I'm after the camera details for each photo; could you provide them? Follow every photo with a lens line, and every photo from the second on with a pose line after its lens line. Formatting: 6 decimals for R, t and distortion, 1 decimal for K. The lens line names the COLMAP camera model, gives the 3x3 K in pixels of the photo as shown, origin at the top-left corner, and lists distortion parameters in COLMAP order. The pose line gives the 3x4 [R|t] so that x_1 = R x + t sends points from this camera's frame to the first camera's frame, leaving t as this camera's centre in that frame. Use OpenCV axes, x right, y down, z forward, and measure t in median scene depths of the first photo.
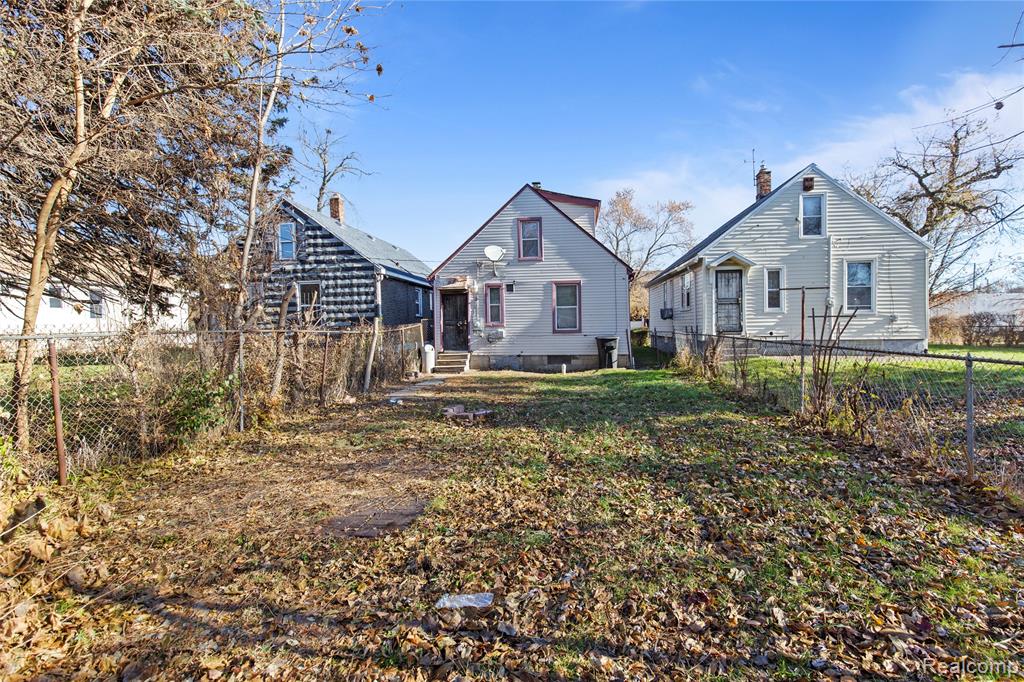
lens RADIAL K [[467.4, 0, 514.8], [0, 467.4, 336.6], [0, 0, 1]] dist [0.002896, -0.000644]
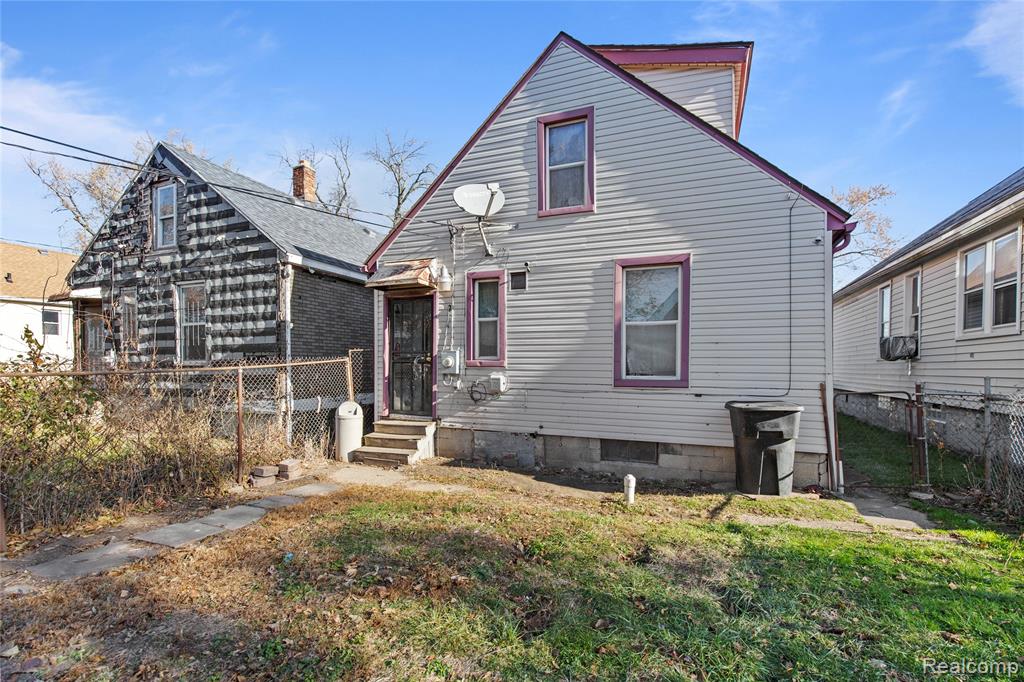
lens RADIAL K [[467.4, 0, 503.7], [0, 467.4, 375.5], [0, 0, 1]] dist [0.002896, -0.000644]
pose [[0.962590, 0.026912, -0.269622, 0.094804], [-0.027685, 0.999616, 0.000933, -0.014012], [0.269544, 0.006566, 0.962966, 0.556287]]
